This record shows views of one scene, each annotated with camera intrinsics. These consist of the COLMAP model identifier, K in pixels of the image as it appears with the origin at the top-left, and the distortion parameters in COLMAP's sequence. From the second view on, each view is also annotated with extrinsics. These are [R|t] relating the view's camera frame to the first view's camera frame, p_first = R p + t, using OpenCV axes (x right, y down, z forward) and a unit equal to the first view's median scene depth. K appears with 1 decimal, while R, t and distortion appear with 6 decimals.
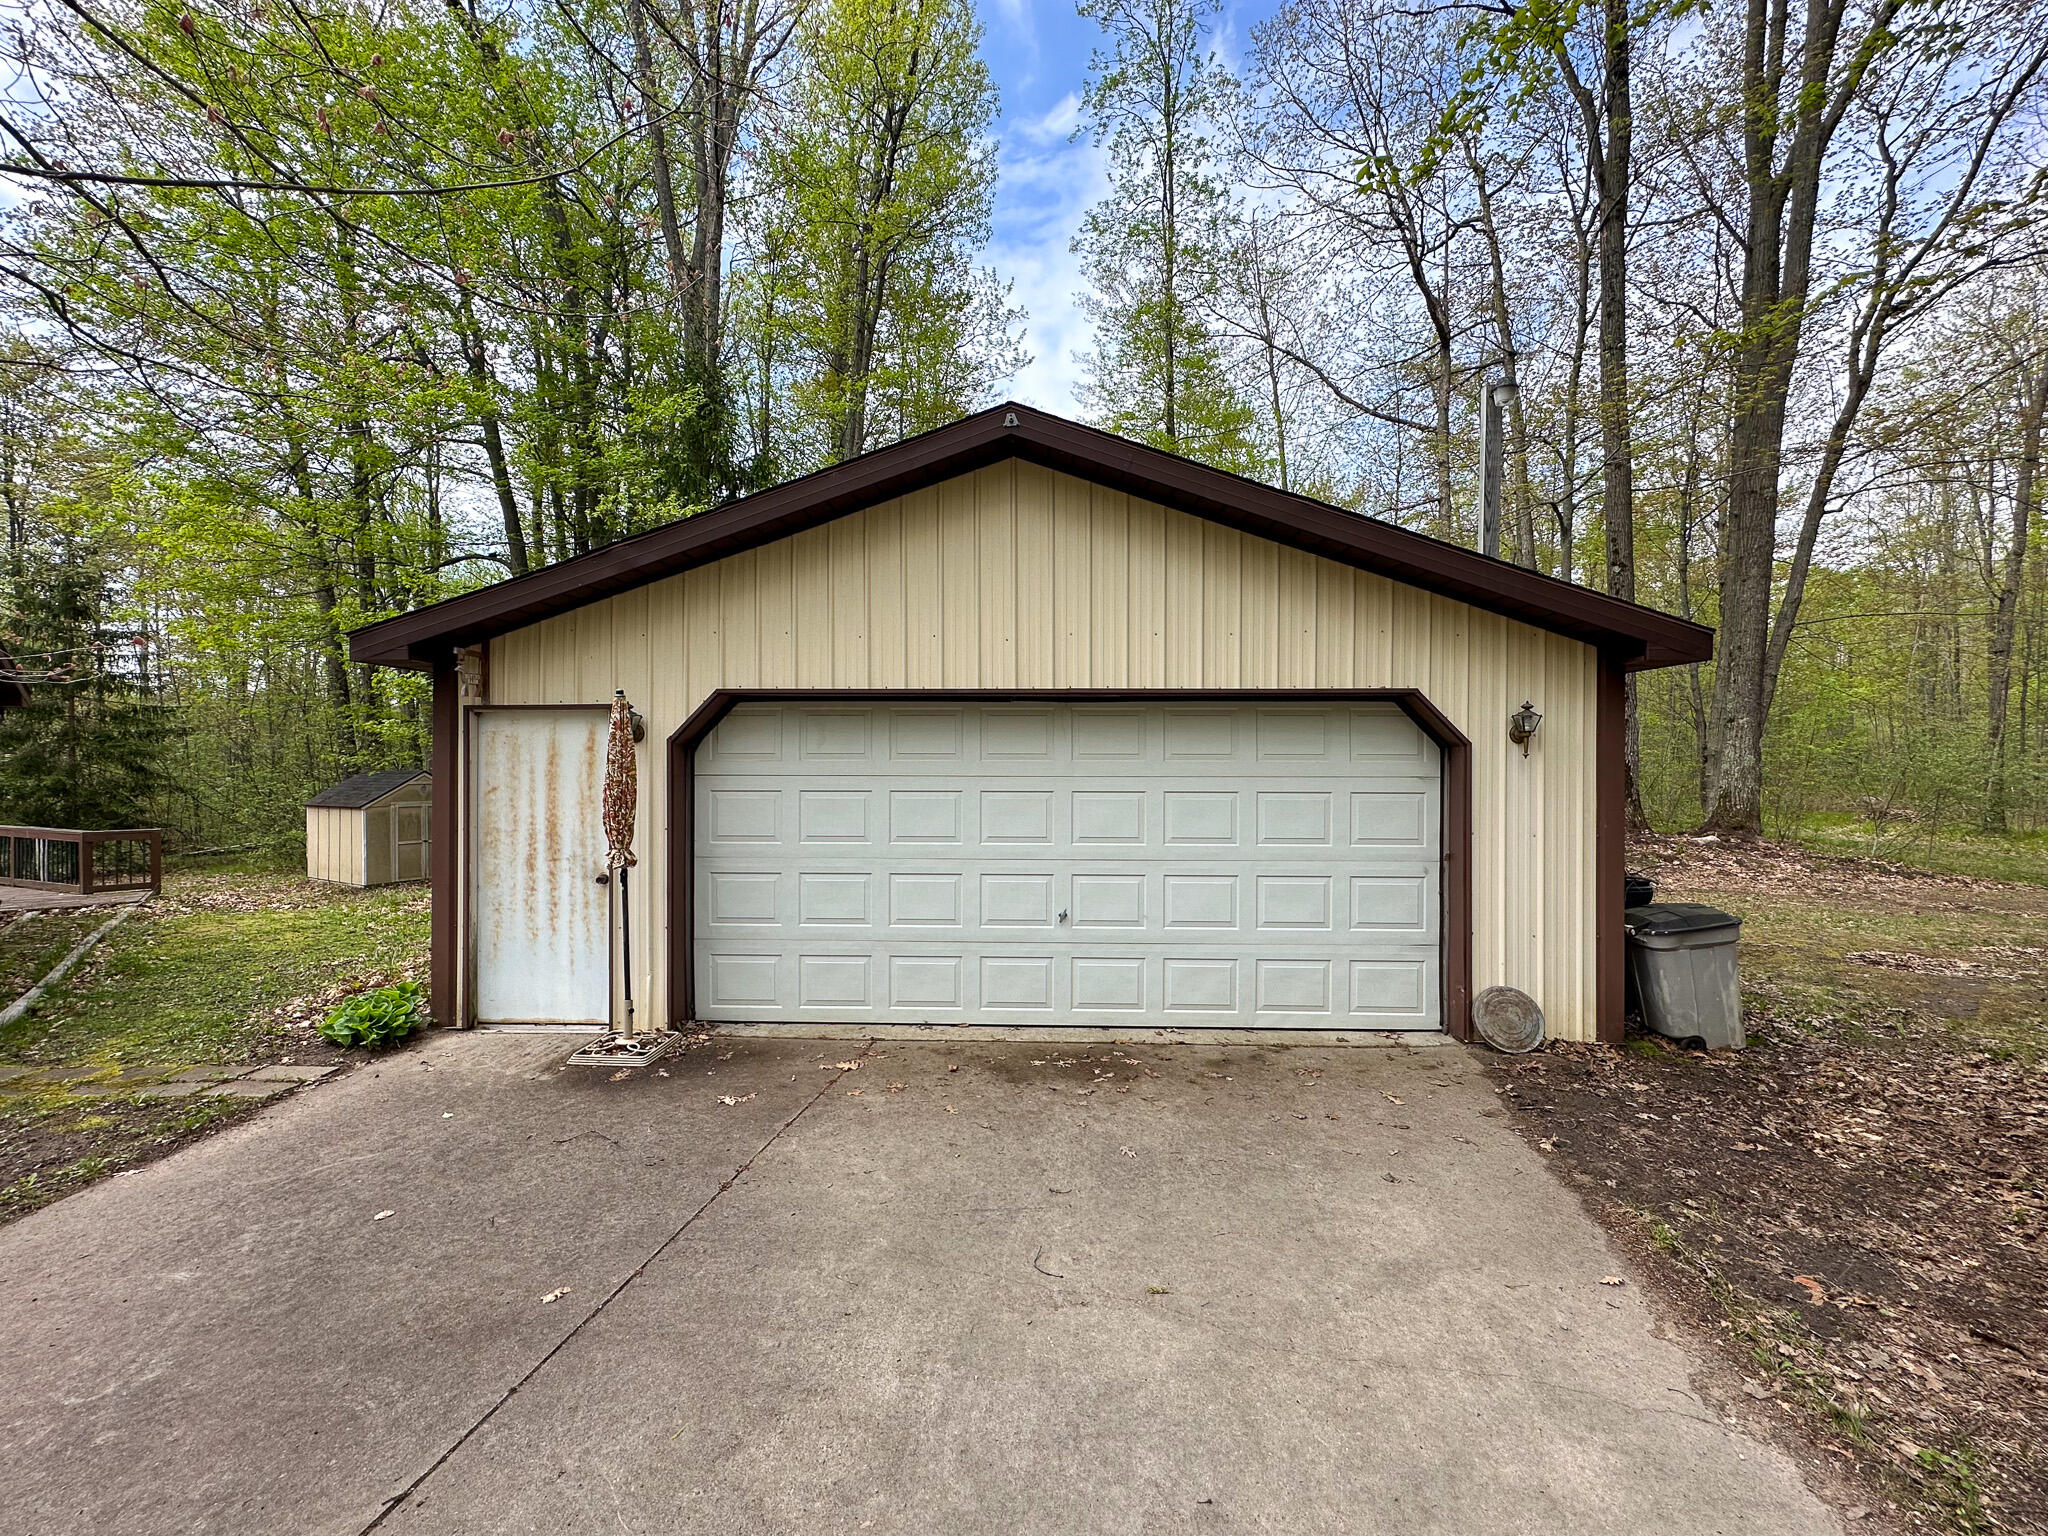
lens RADIAL K [[820.1, 0, 1024.0], [0, 820.1, 768.0], [0, 0, 1]] dist [-0.000983, -0.000162]
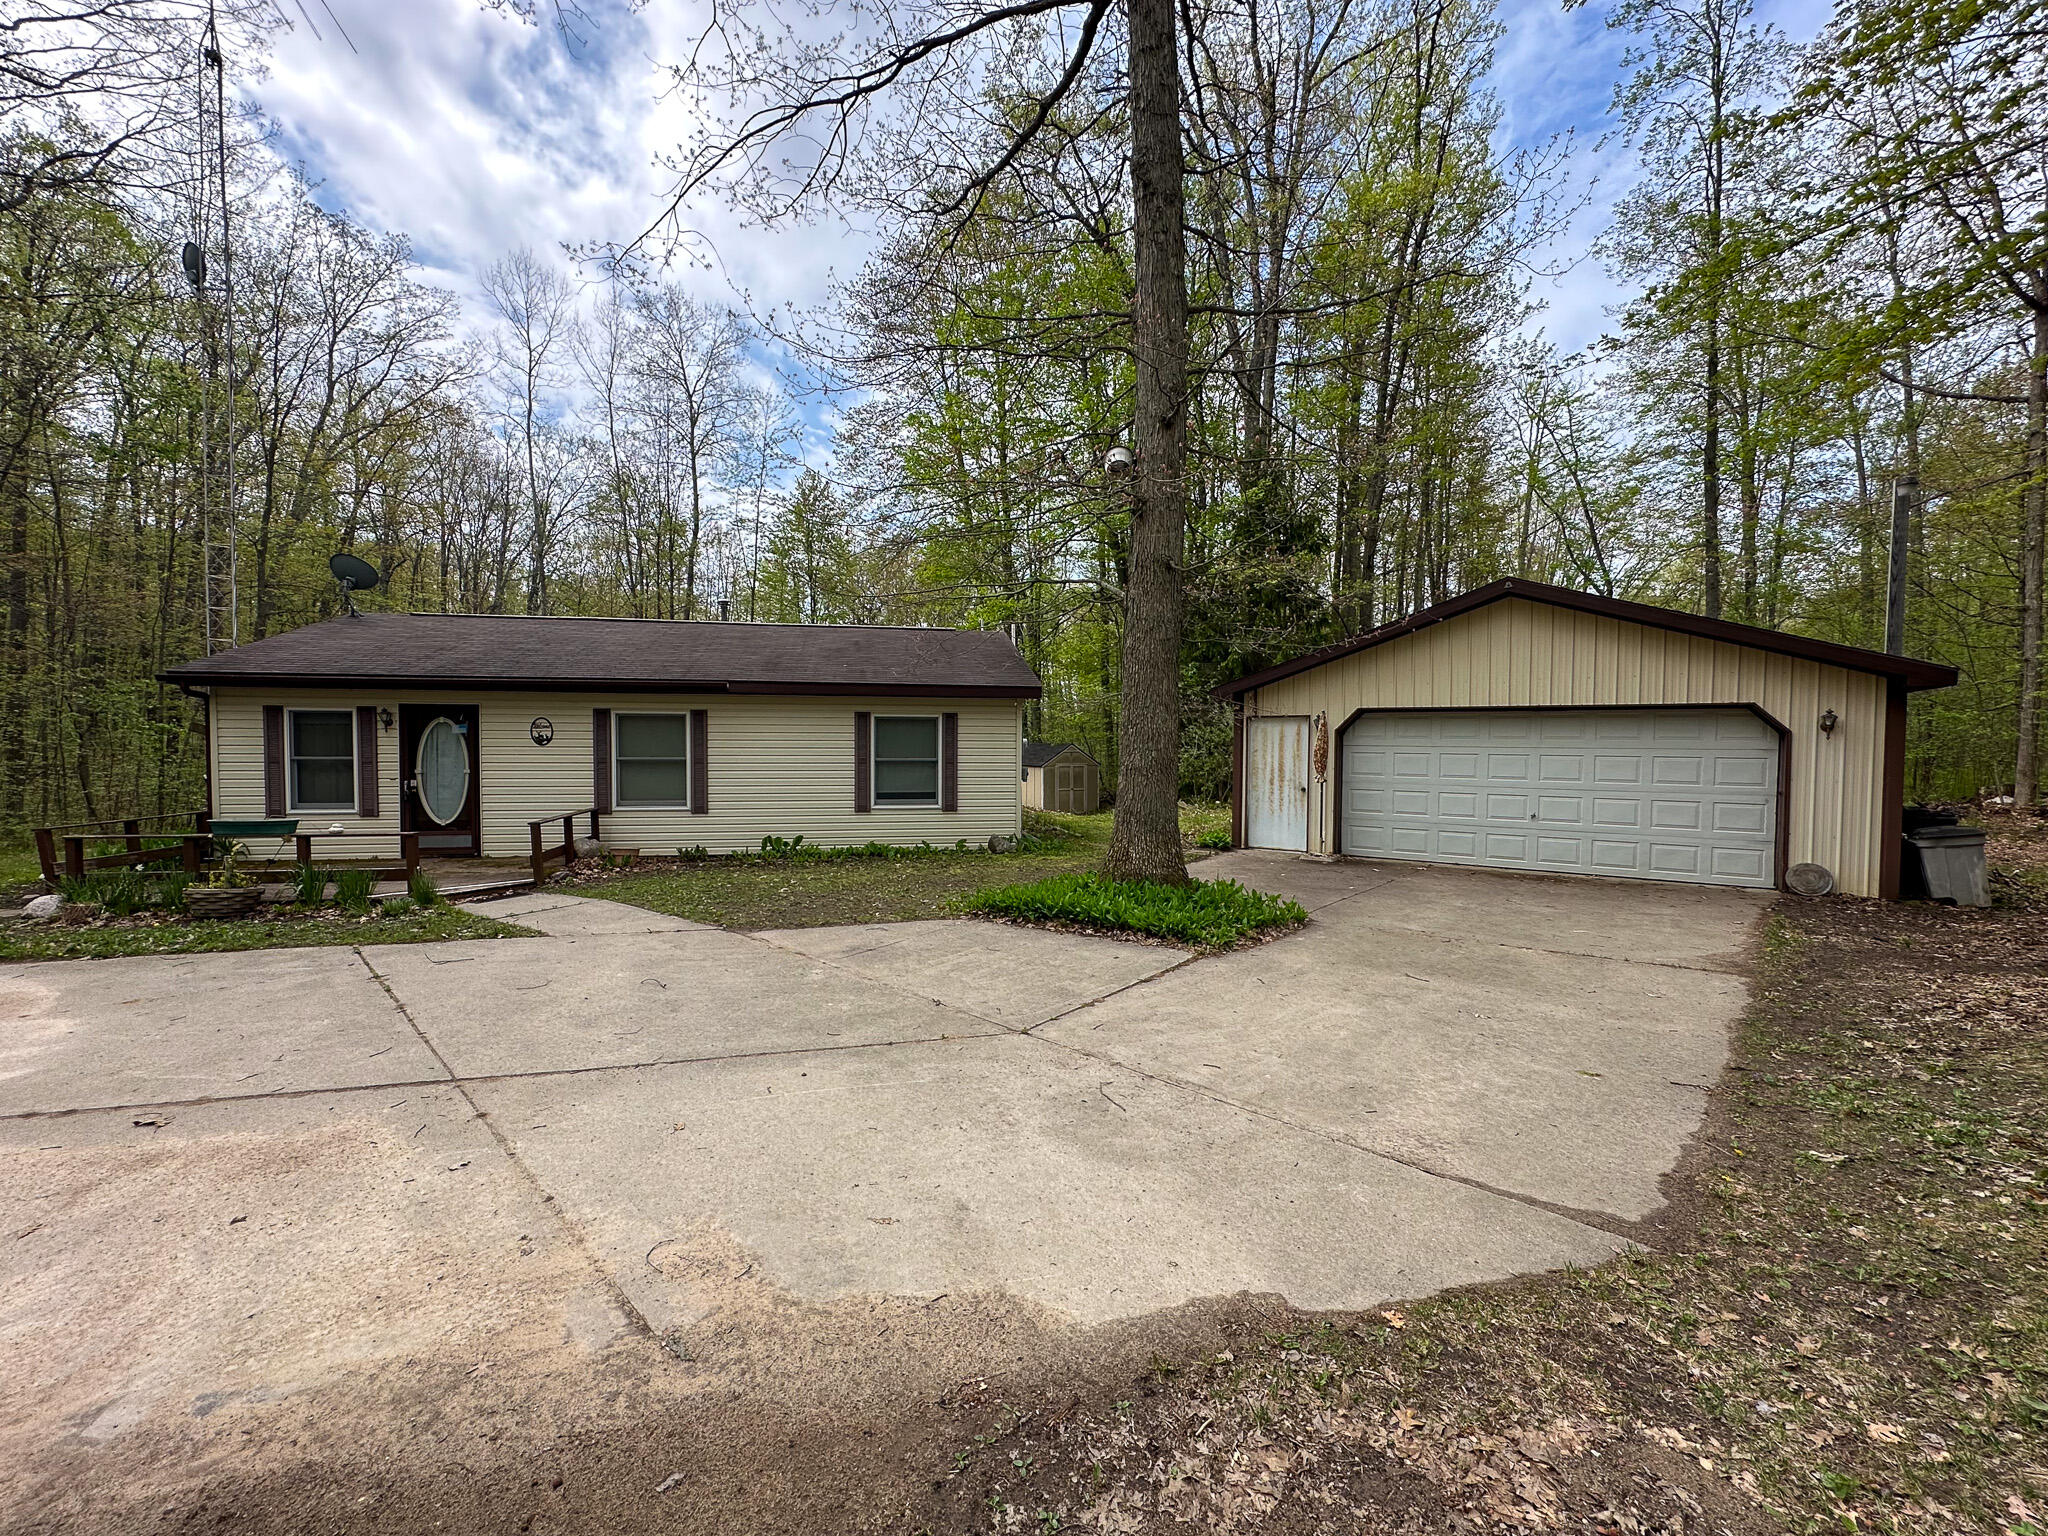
lens RADIAL K [[820.1, 0, 1024.0], [0, 820.1, 768.0], [0, 0, 1]] dist [-0.000983, -0.000162]
pose [[0.845759, 0.022460, -0.533092, 0.061435], [-0.005503, 0.999428, 0.033377, -0.000571], [0.533536, -0.025295, 0.845399, -1.427164]]
